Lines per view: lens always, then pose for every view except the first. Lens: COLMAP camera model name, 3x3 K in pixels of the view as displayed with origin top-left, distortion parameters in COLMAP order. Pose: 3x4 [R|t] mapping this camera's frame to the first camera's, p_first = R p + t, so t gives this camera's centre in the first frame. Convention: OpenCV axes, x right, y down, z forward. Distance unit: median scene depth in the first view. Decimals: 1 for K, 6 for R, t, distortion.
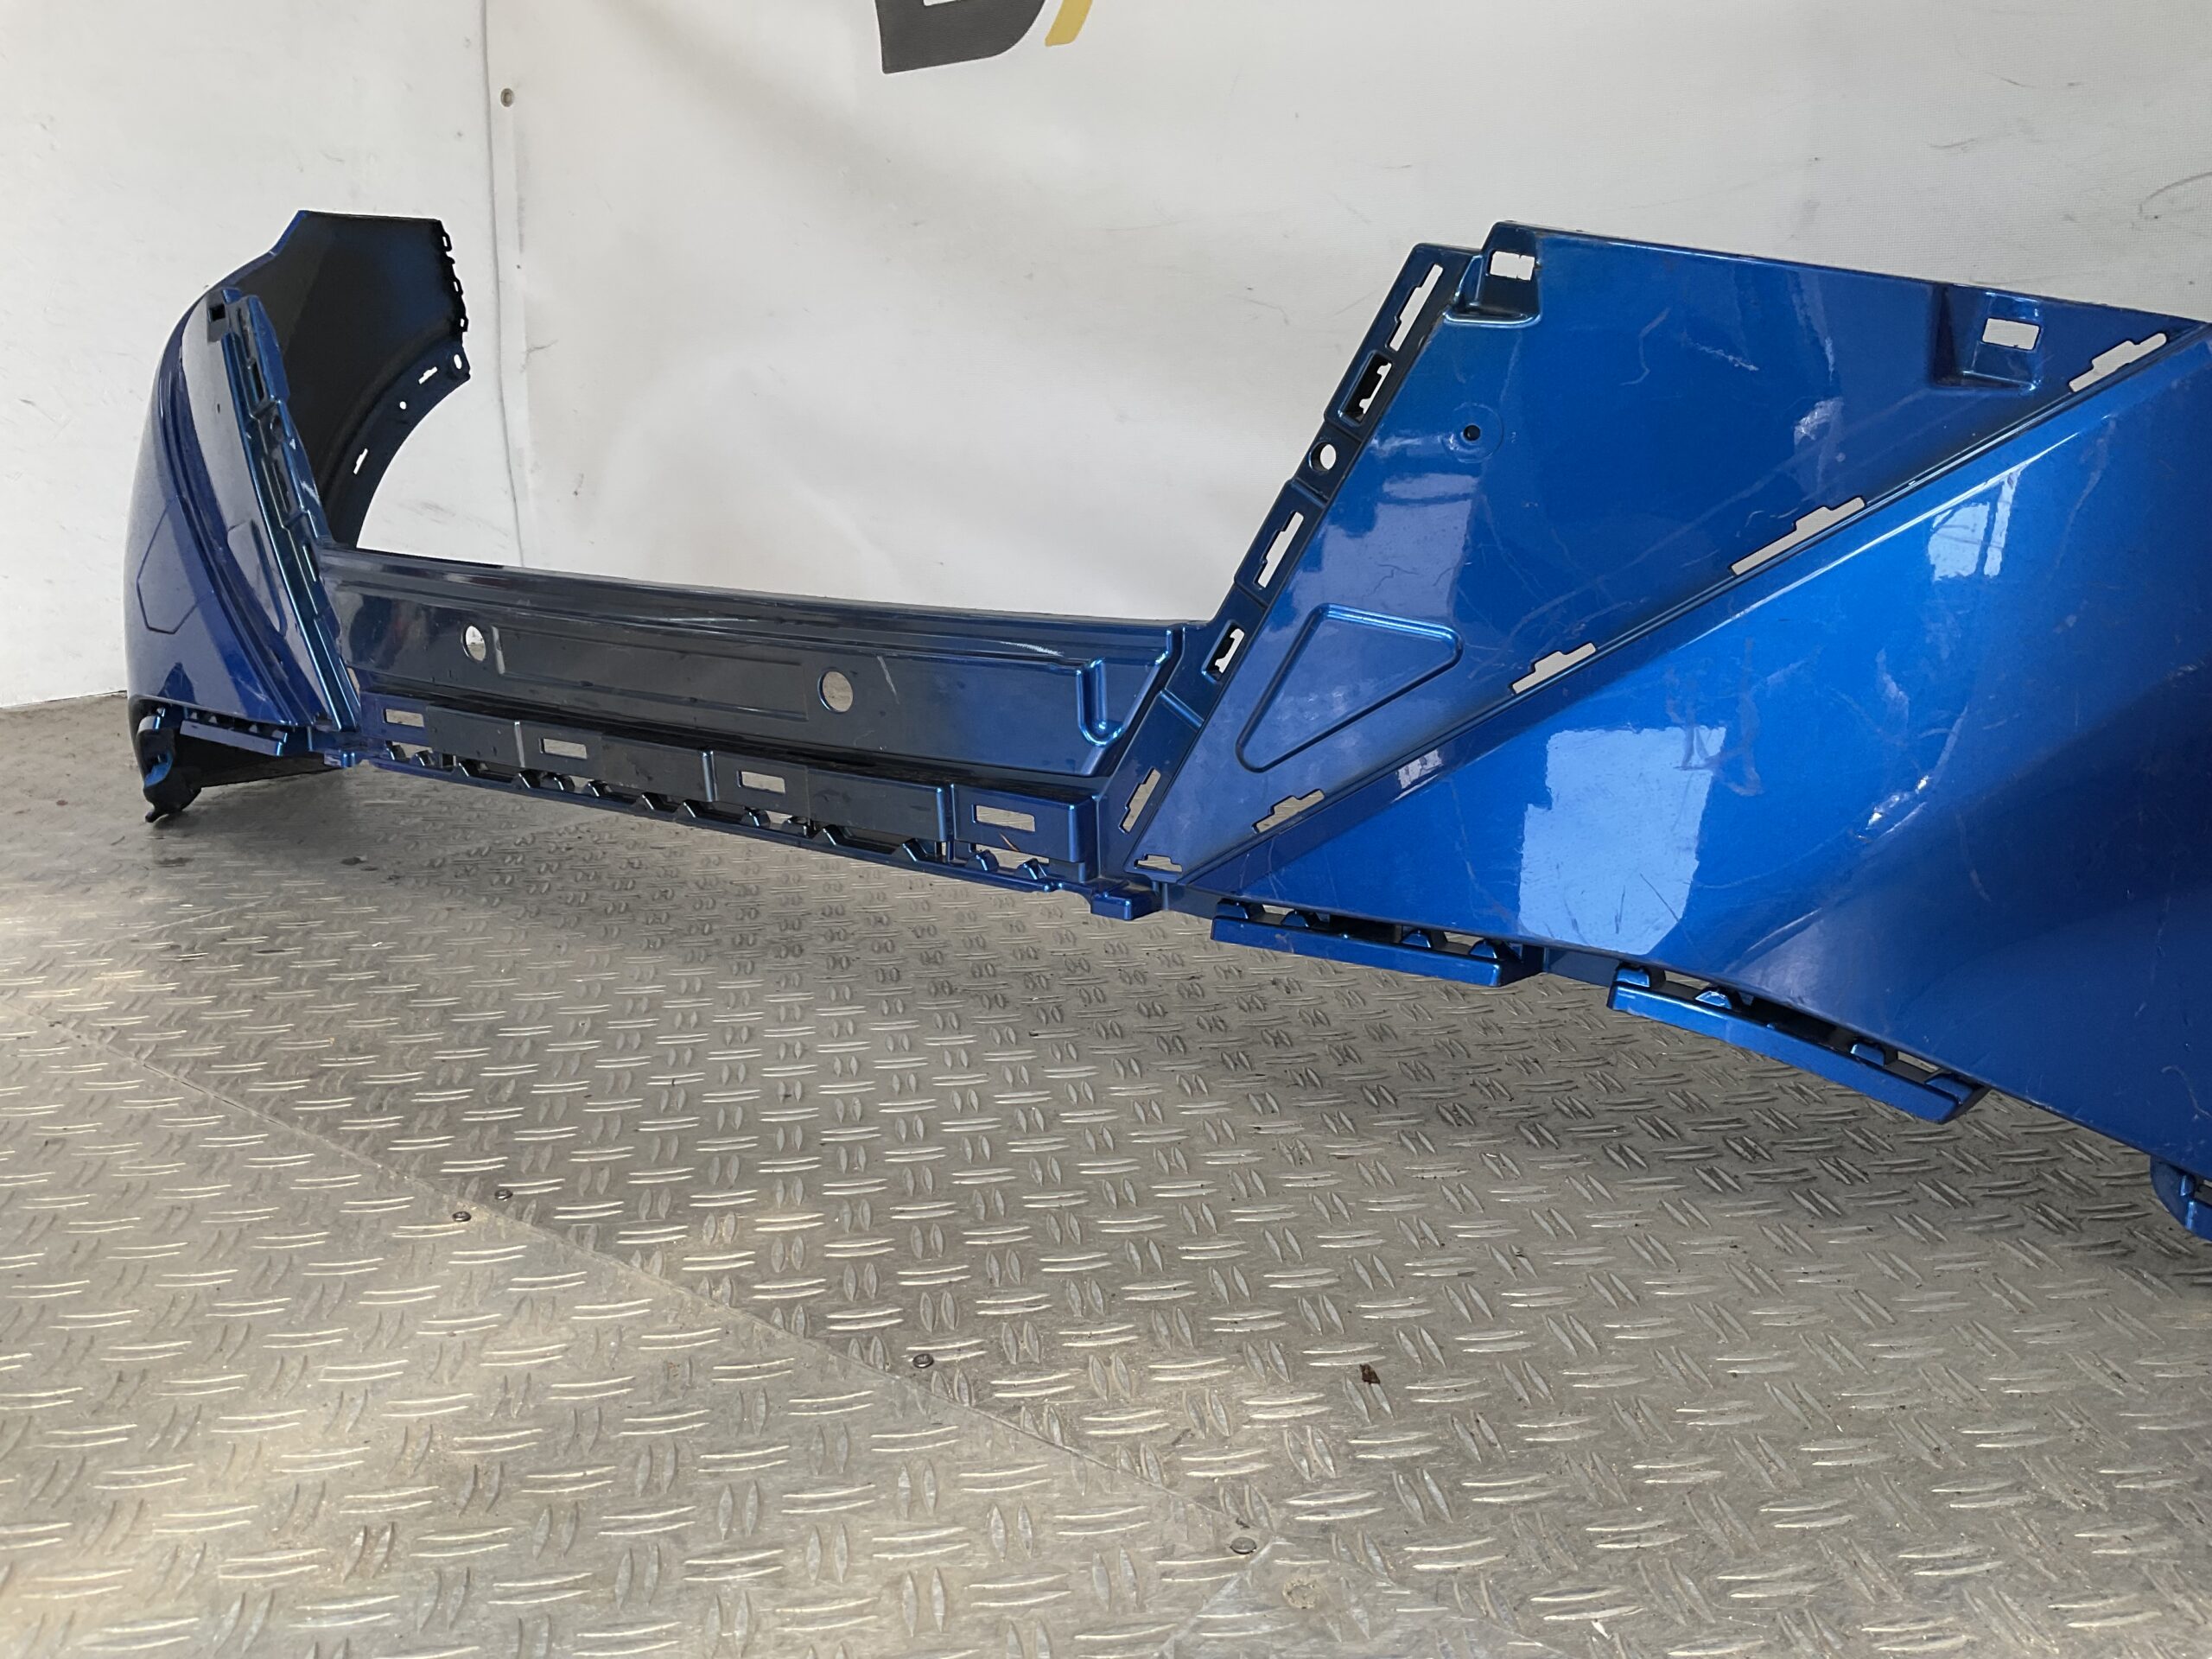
lens RADIAL K [[1846.7, 0, 1117.7], [0, 1846.7, 829.1], [0, 0, 1]] dist [0.081690, -0.158664]
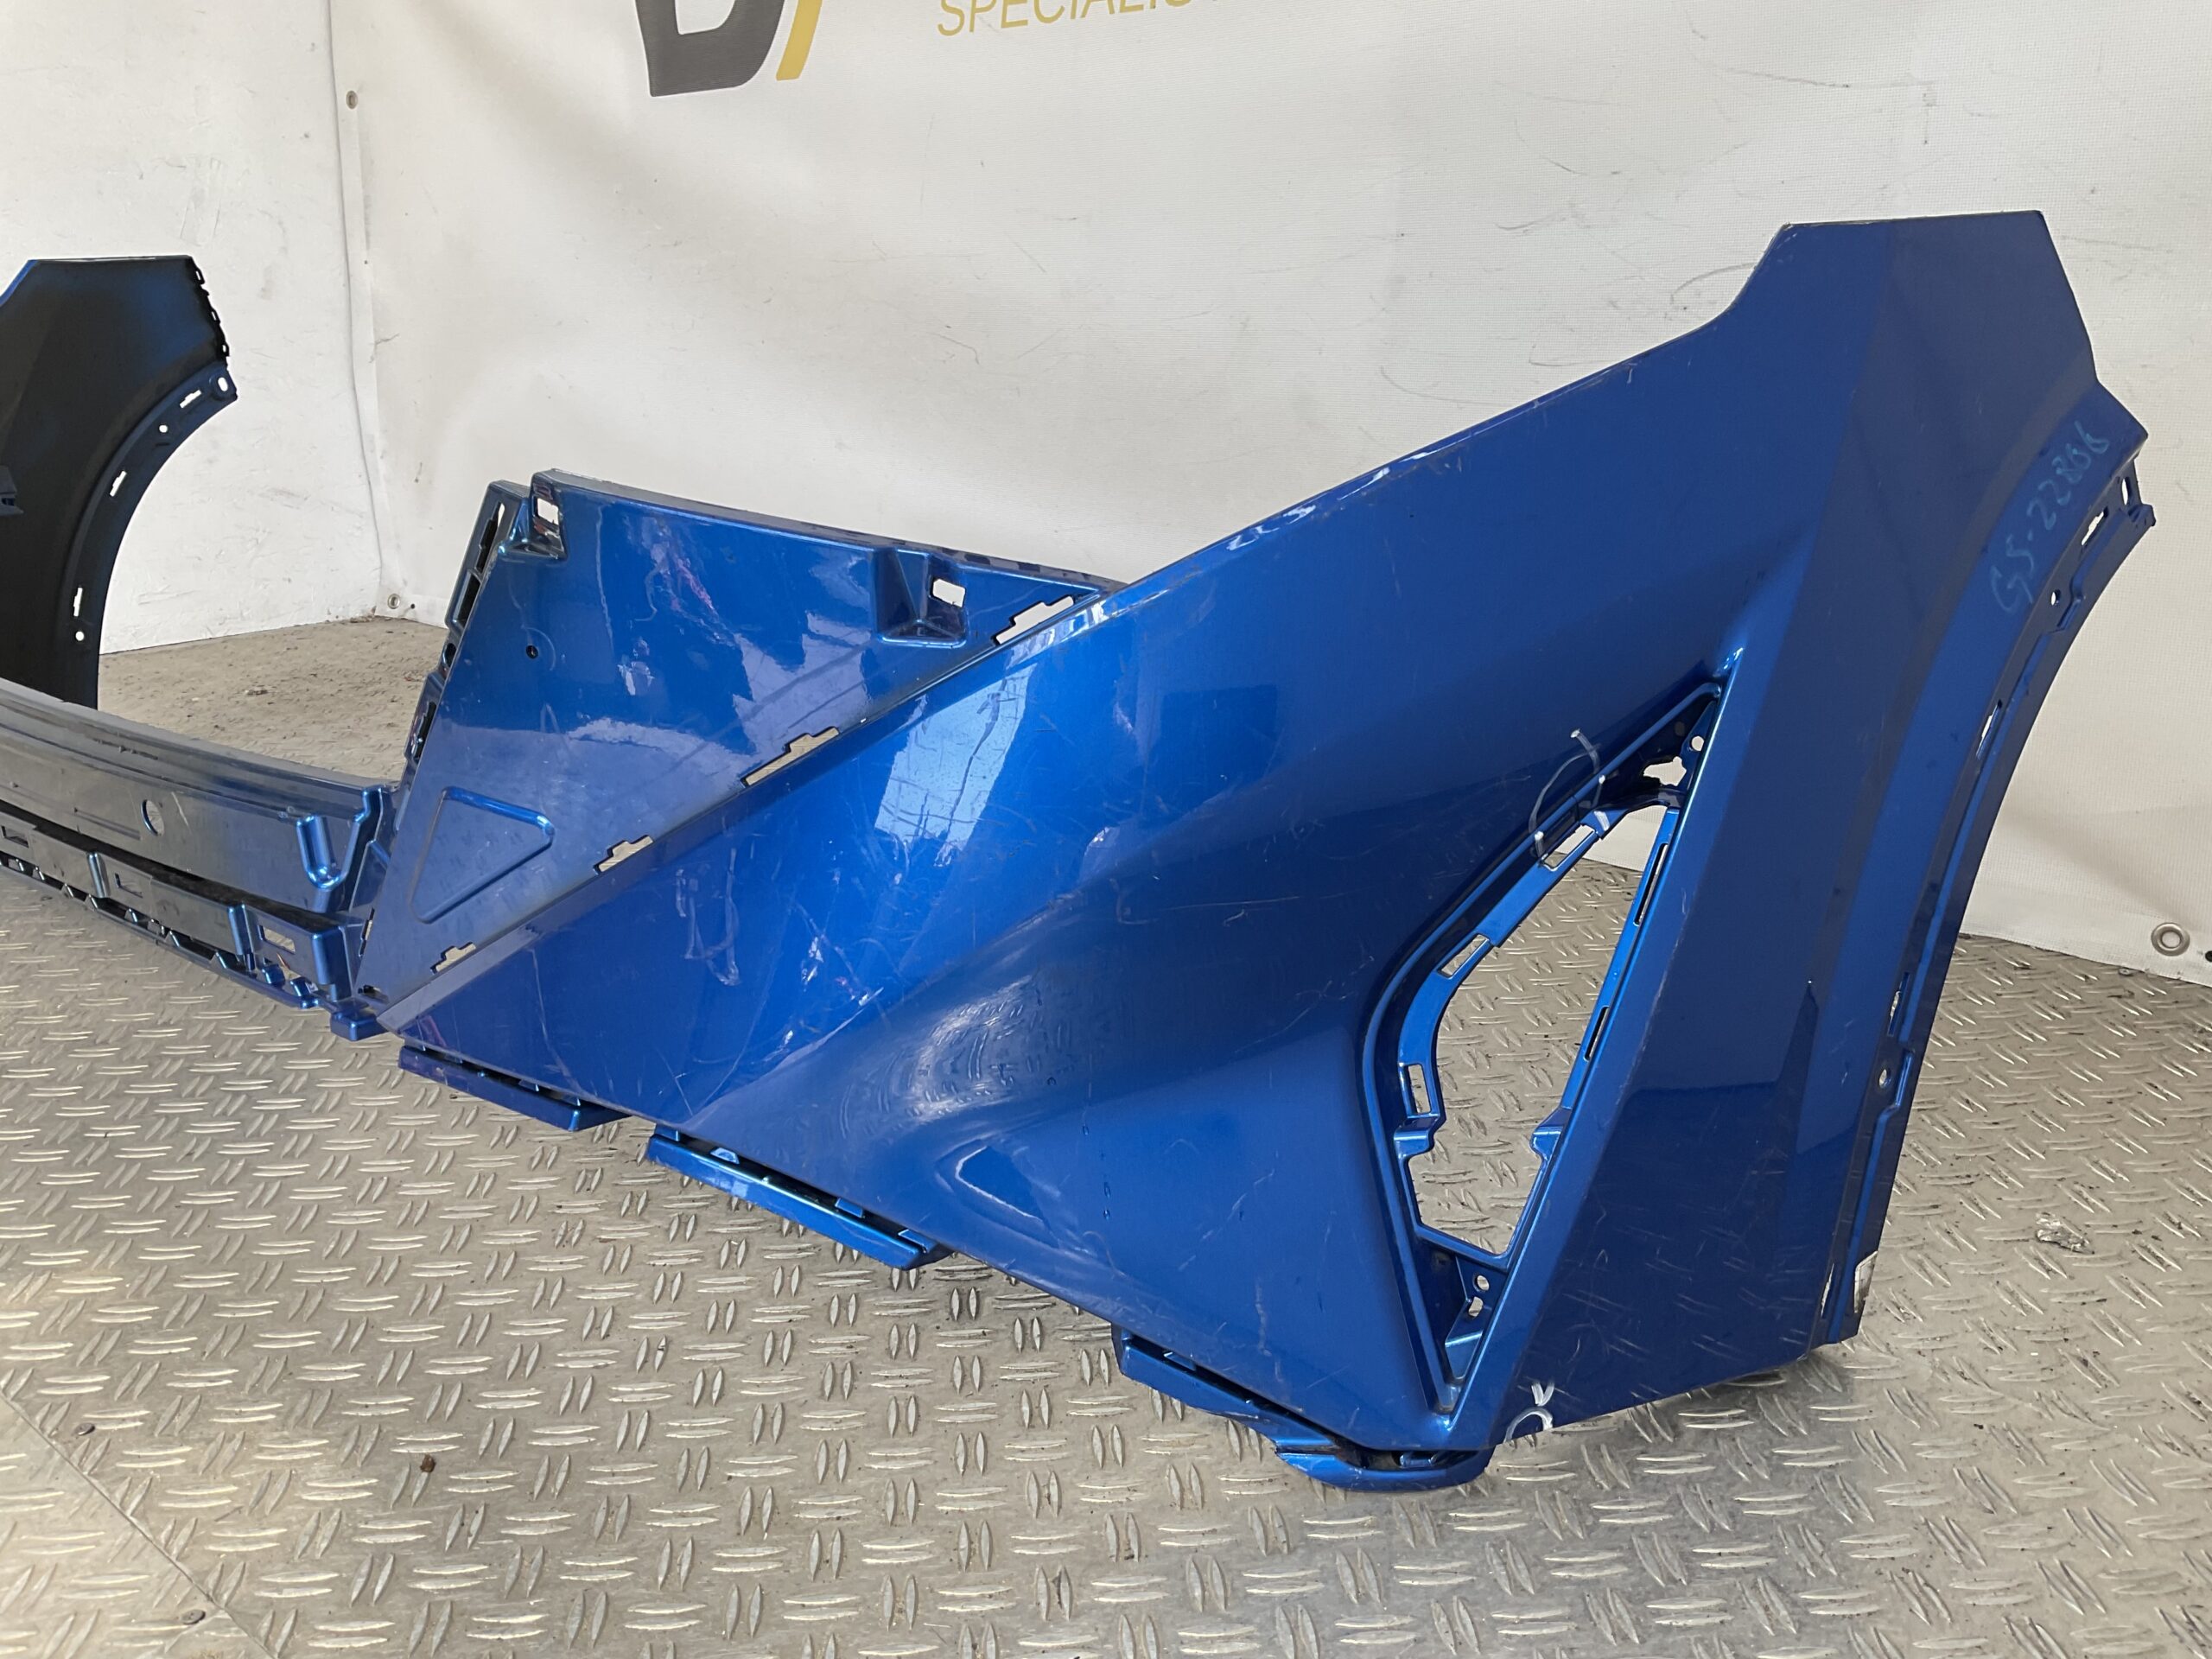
lens RADIAL K [[1846.7, 0, 1117.7], [0, 1846.7, 829.1], [0, 0, 1]] dist [0.081690, -0.158664]
pose [[0.997634, 0.026042, -0.063633, 0.558901], [-0.022714, 0.998364, 0.052478, -0.155340], [0.064896, -0.050909, 0.996593, -0.104110]]
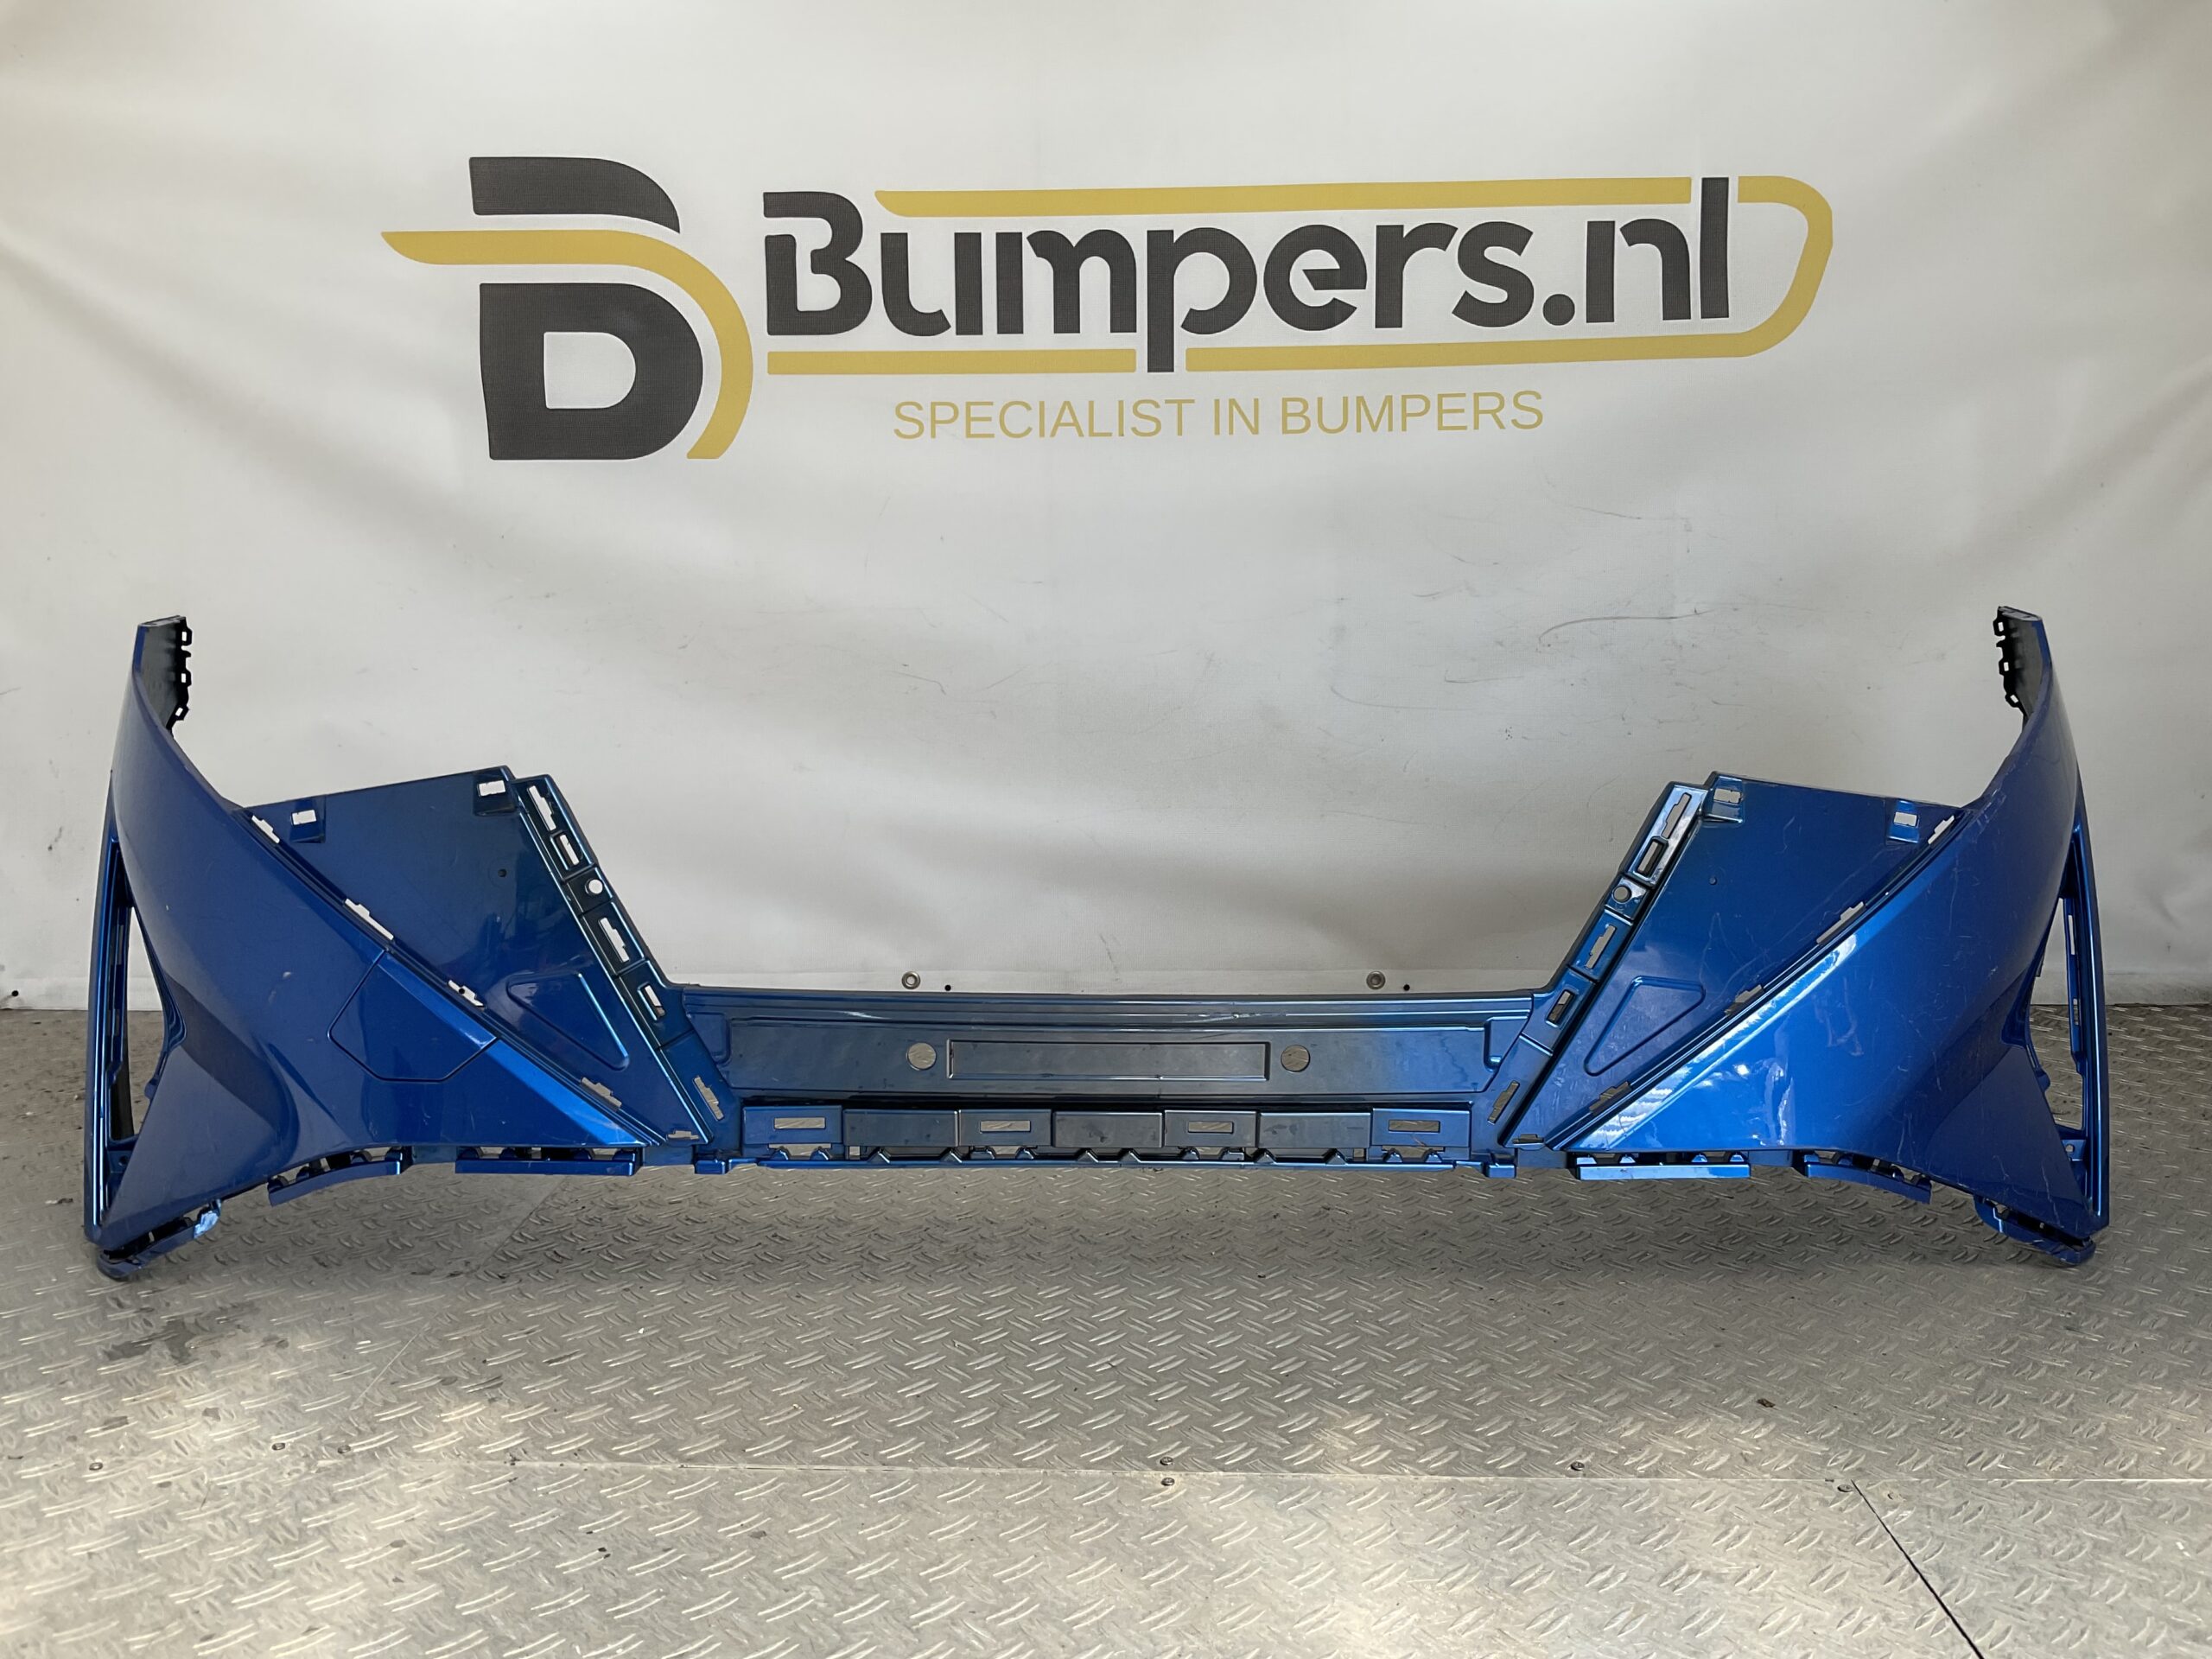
lens RADIAL K [[1850.7, 0, 1109.4], [0, 1850.7, 819.6], [0, 0, 1]] dist [0.079652, 0.000330]
pose [[0.816552, -0.069588, 0.573063, -1.257477], [0.129733, 0.989435, -0.064708, -0.209785], [-0.562505, 0.127183, 0.816953, -0.191957]]
